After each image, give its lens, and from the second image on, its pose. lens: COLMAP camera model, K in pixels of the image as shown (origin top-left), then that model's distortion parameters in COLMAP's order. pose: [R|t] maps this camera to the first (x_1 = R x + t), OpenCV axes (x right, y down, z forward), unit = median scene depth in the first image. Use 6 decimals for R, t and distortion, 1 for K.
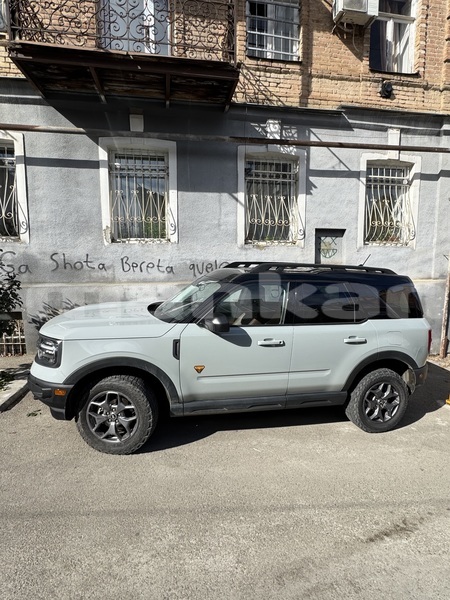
lens RADIAL K [[318.9, 0, 224.3], [0, 318.9, 298.9], [0, 0, 1]] dist [-0.014145, 0.000274]
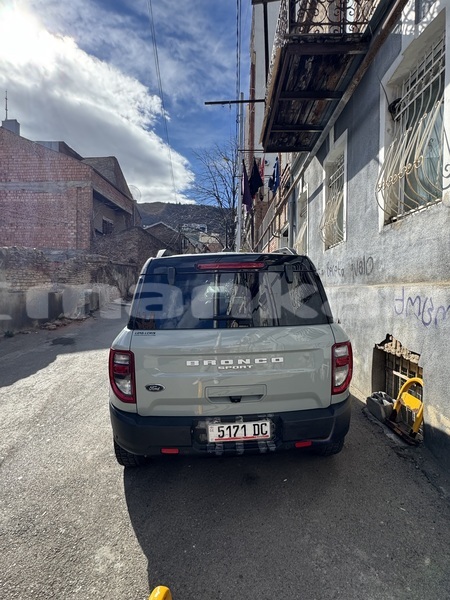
lens RADIAL K [[319.2, 0, 225.0], [0, 319.2, 300.0], [0, 0, 1]] dist [-0.006371, -0.001611]
pose [[-0.183697, 0.030651, -0.982505, 0.761975], [-0.102583, 0.993458, 0.050172, -0.026076], [0.977616, 0.110004, -0.179351, 0.837727]]
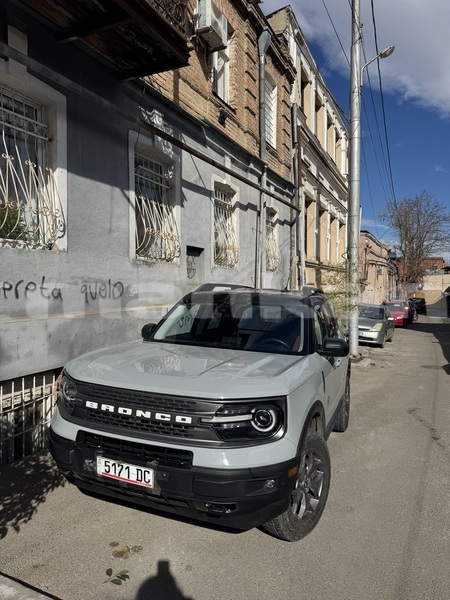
lens RADIAL K [[414.3, 0, 225.0], [0, 414.3, 300.0], [0, 0, 1]] dist [0.072482, -0.144888]
pose [[0.577970, -0.024371, 0.815694, -0.636479], [0.079019, 0.996528, -0.026216, -0.032644], [-0.812223, 0.079607, 0.577889, 0.267679]]
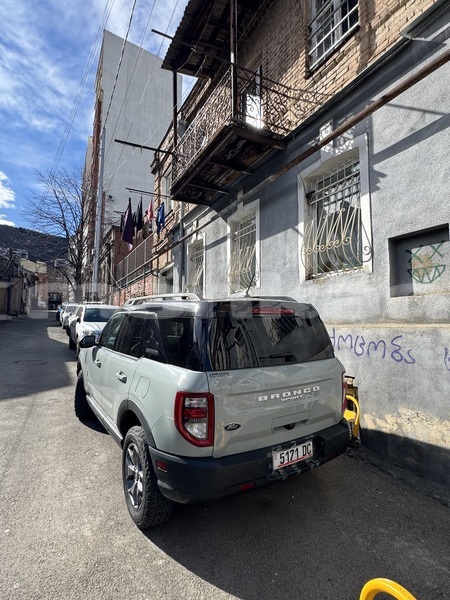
lens RADIAL K [[318.9, 0, 224.3], [0, 318.9, 298.9], [0, 0, 1]] dist [-0.014145, 0.000274]
pose [[0.319977, -0.081903, -0.943879, 0.787998], [-0.101486, 0.987561, -0.120097, -0.003843], [0.941974, 0.134219, 0.307685, 0.564569]]
